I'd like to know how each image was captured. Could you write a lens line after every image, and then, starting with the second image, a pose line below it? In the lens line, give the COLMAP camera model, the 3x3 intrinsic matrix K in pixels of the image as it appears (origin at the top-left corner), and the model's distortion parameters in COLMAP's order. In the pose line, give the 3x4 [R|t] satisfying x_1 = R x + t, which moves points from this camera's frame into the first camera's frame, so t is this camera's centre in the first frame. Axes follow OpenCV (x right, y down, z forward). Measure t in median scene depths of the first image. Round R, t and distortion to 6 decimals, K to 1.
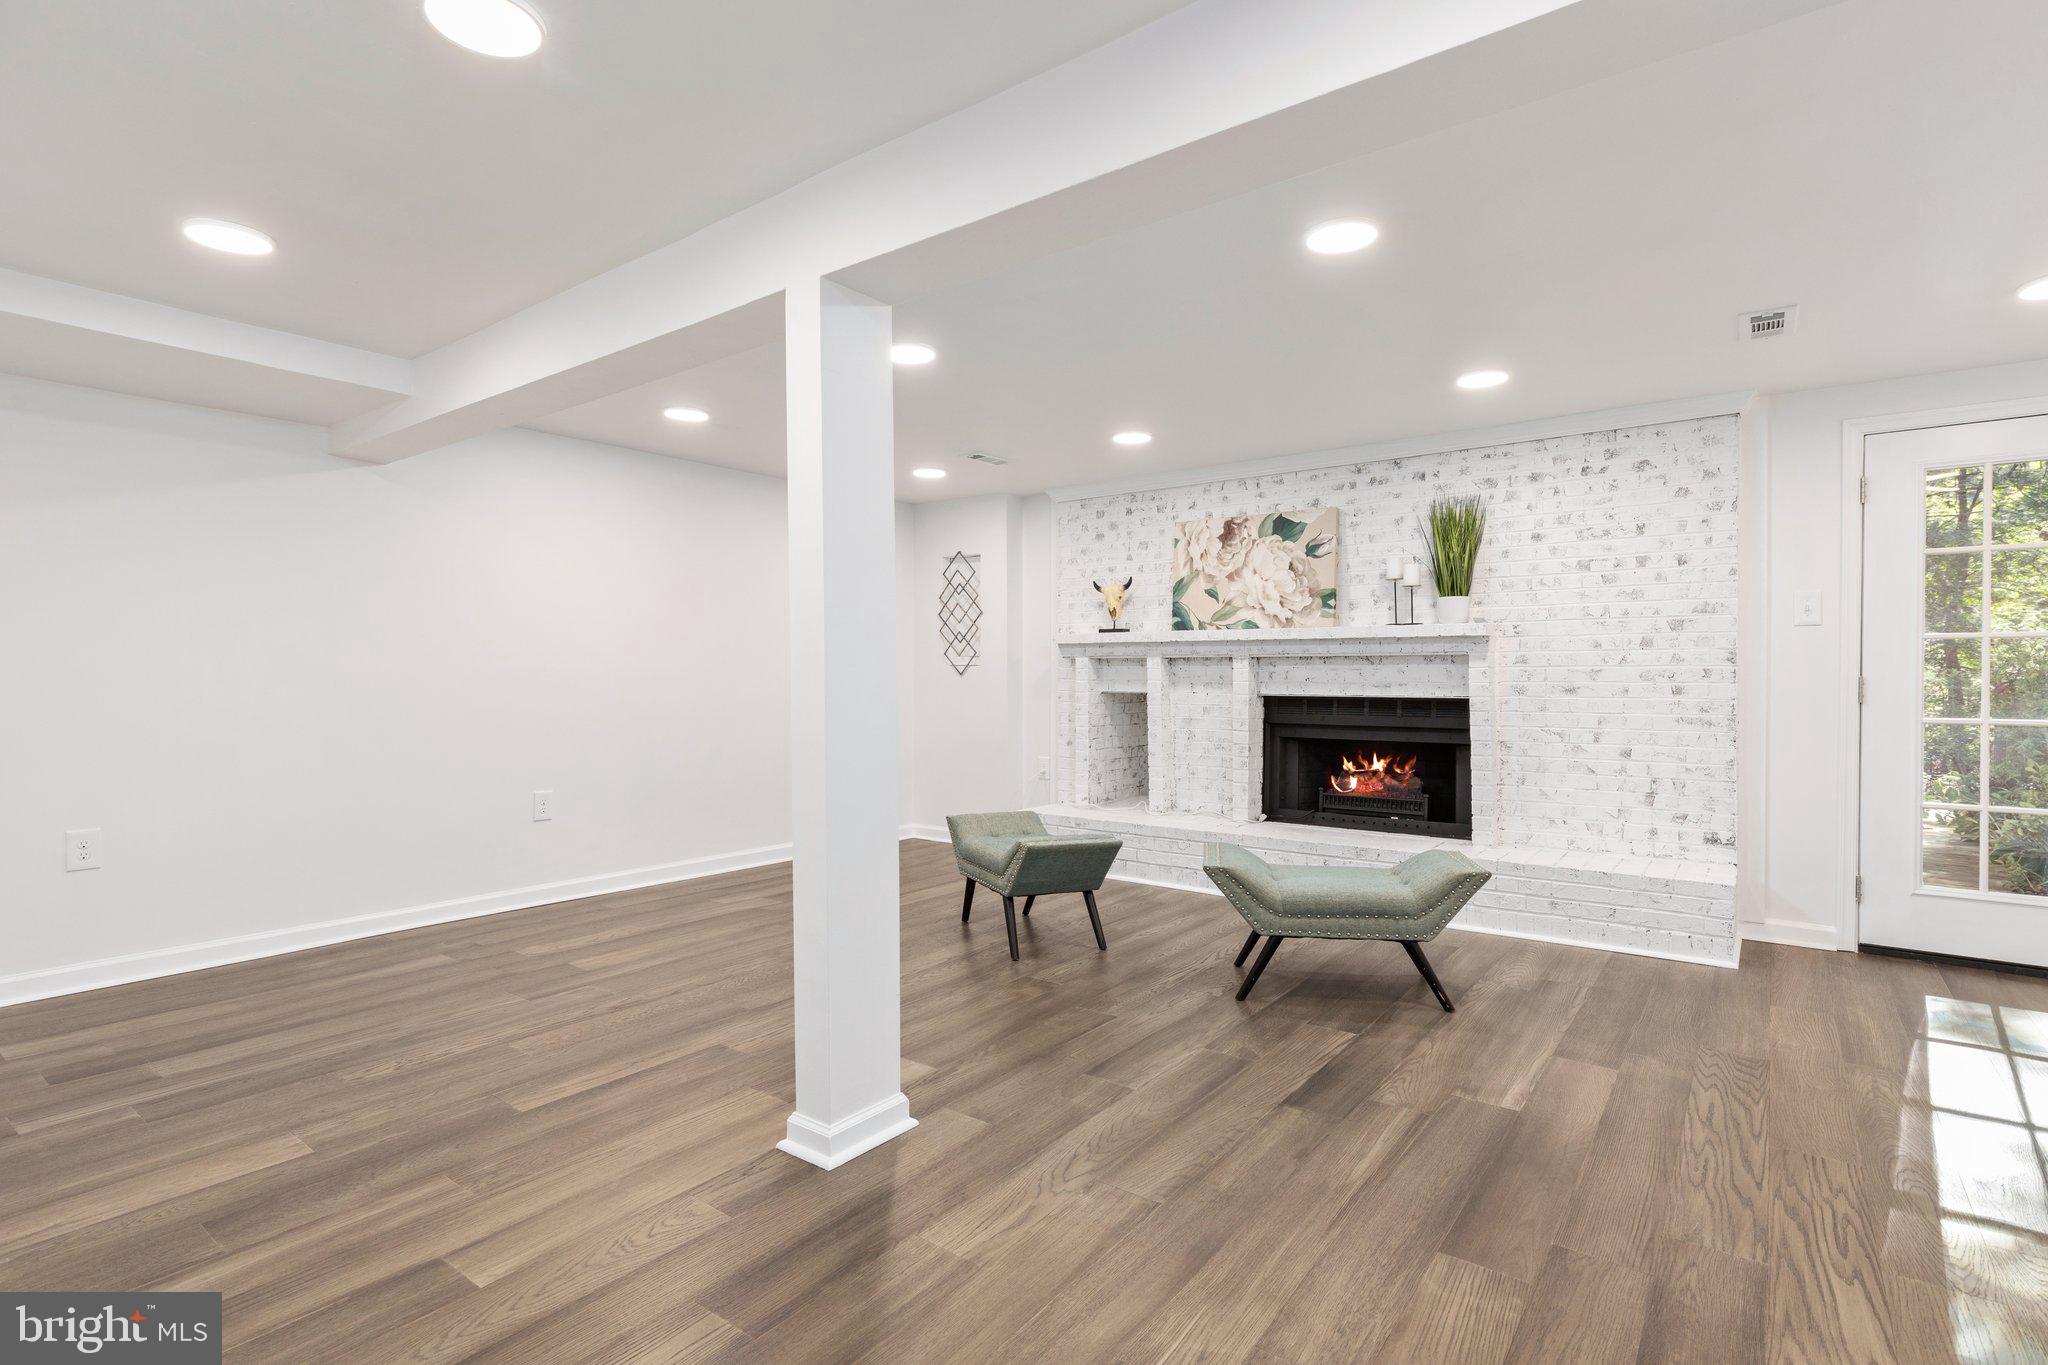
lens RADIAL K [[1005.2, 0, 1036.7], [0, 1005.2, 679.7], [0, 0, 1]] dist [0.003505, -0.001365]
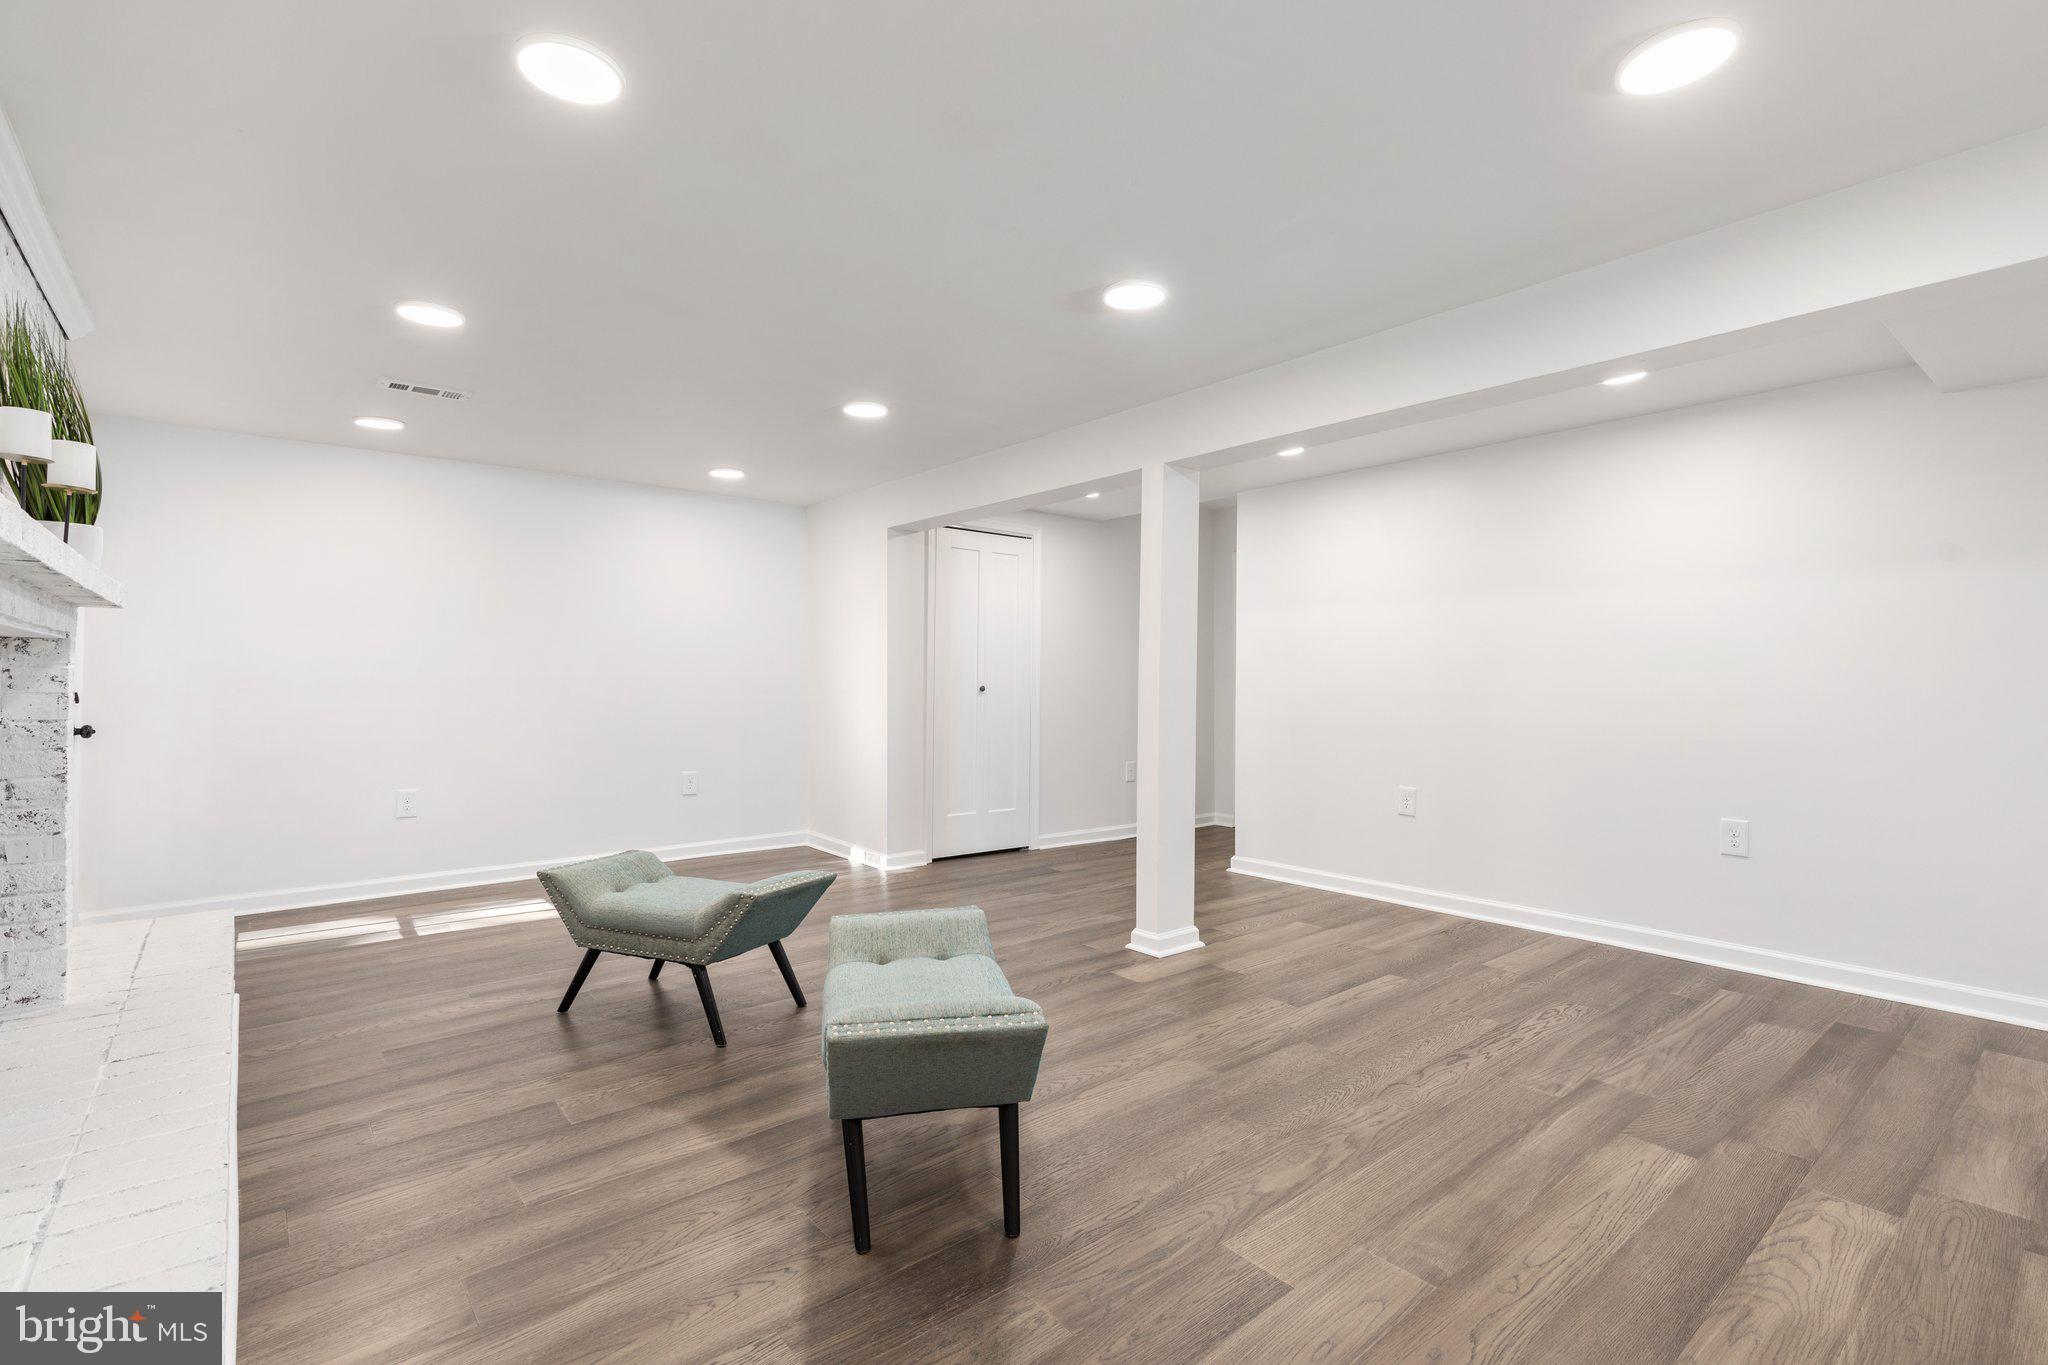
lens RADIAL K [[925.1, 0, 1009.5], [0, 925.1, 683.4], [0, 0, 1]] dist [0.004945, -0.000111]
pose [[-0.967710, -0.004558, 0.252024, -0.338870], [-0.003764, 0.999986, 0.003634, -0.009920], [-0.252038, 0.002568, -0.967714, 2.728829]]
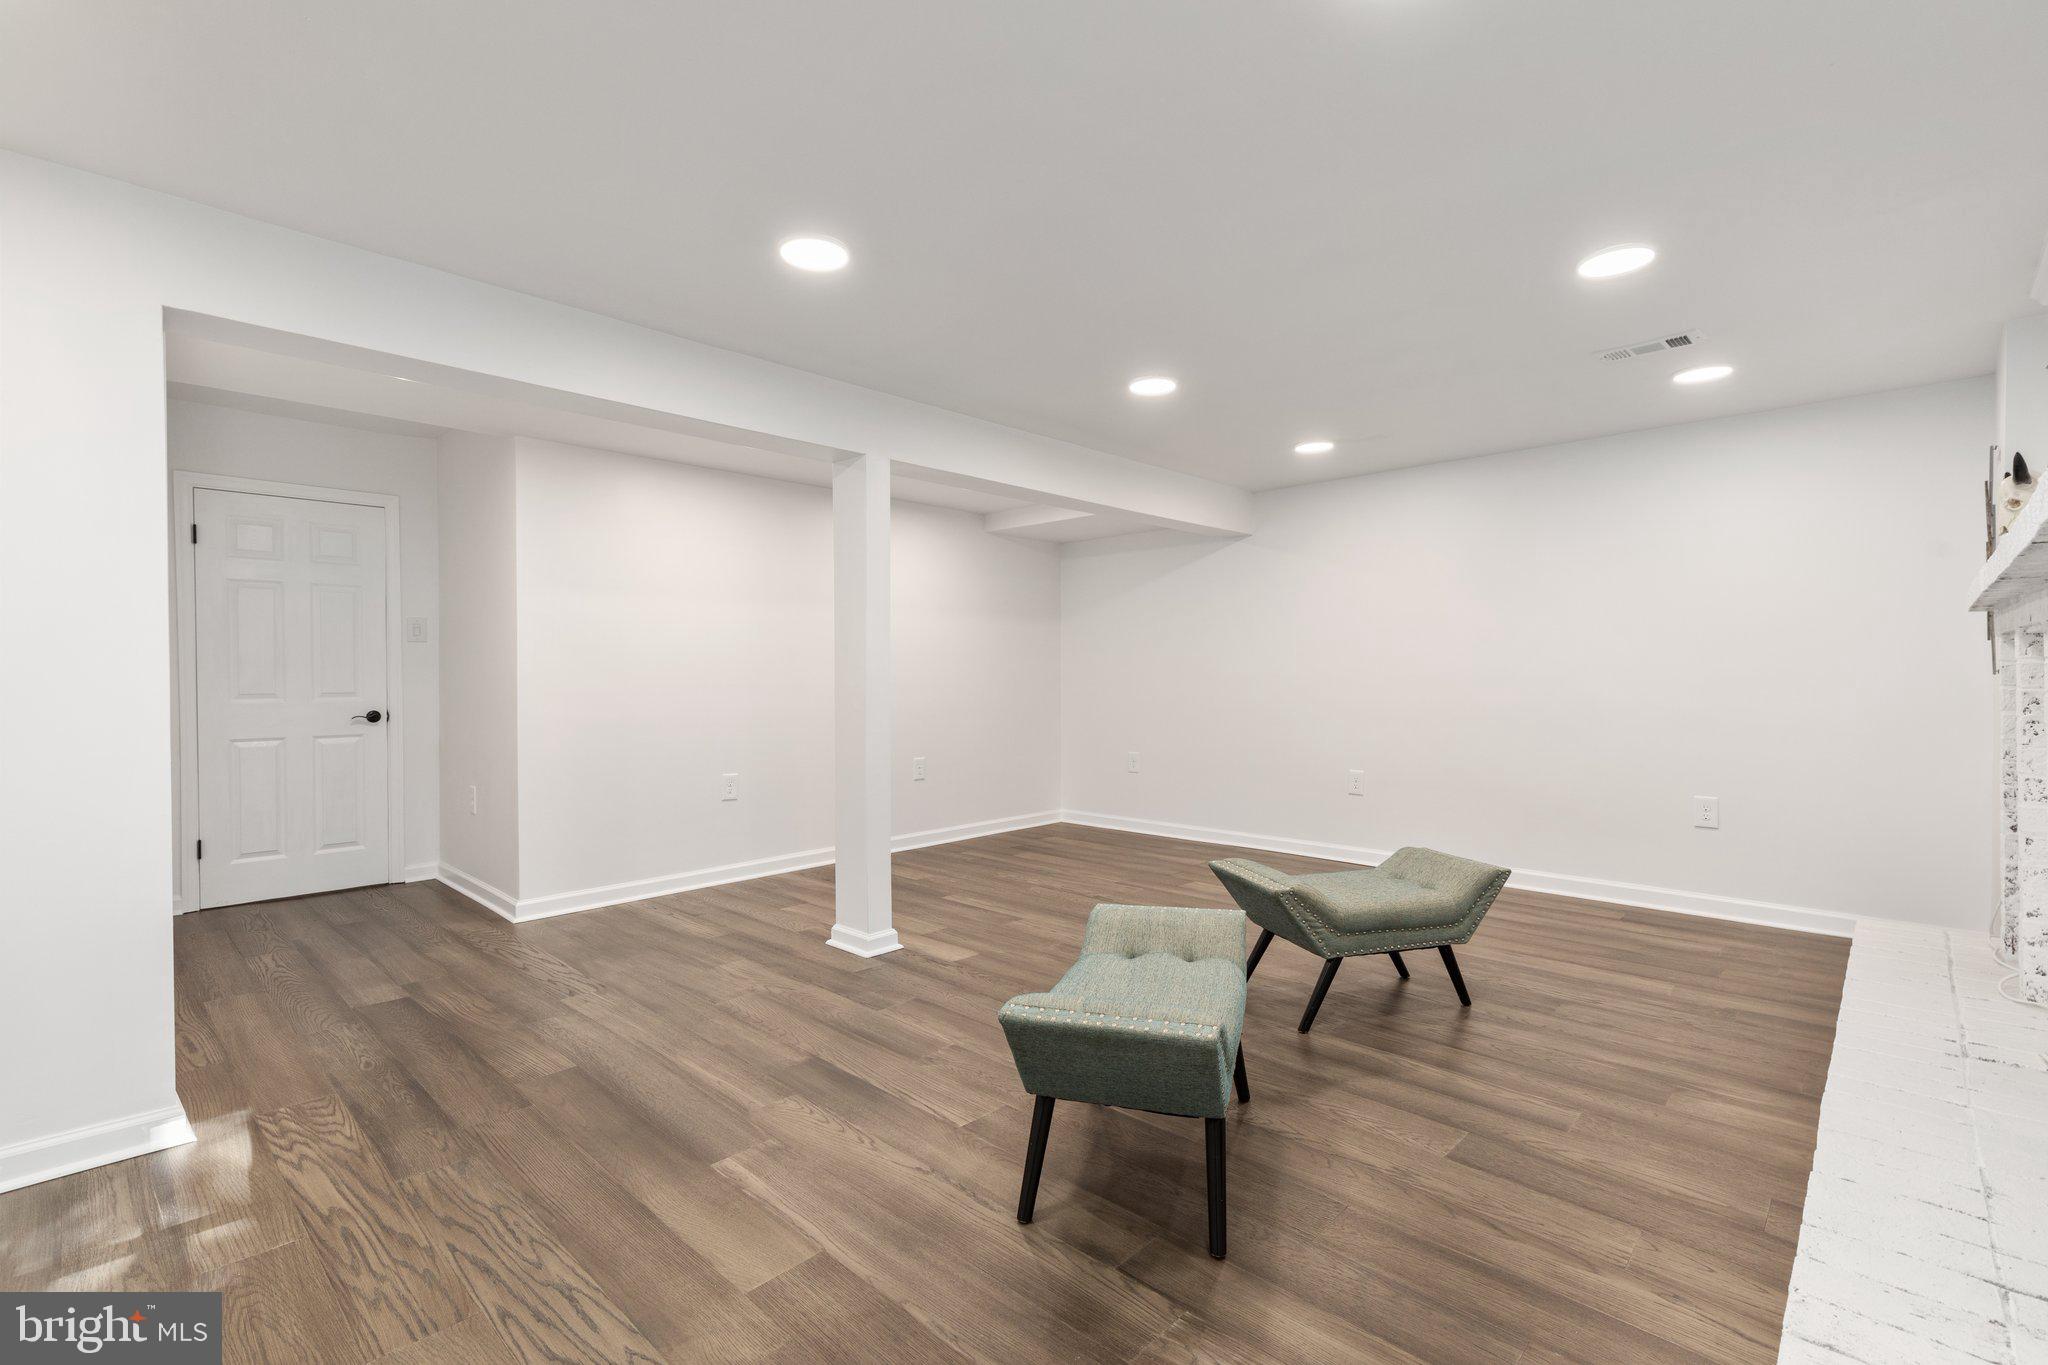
lens RADIAL K [[925.1, 0, 1027.4], [0, 925.1, 678.6], [0, 0, 1]] dist [0.004945, -0.000111]
pose [[-0.131431, 0.004958, -0.991313, 1.403408], [0.000688, 0.999988, 0.004911, -0.013923], [0.991325, -0.000036, -0.131433, 1.543881]]
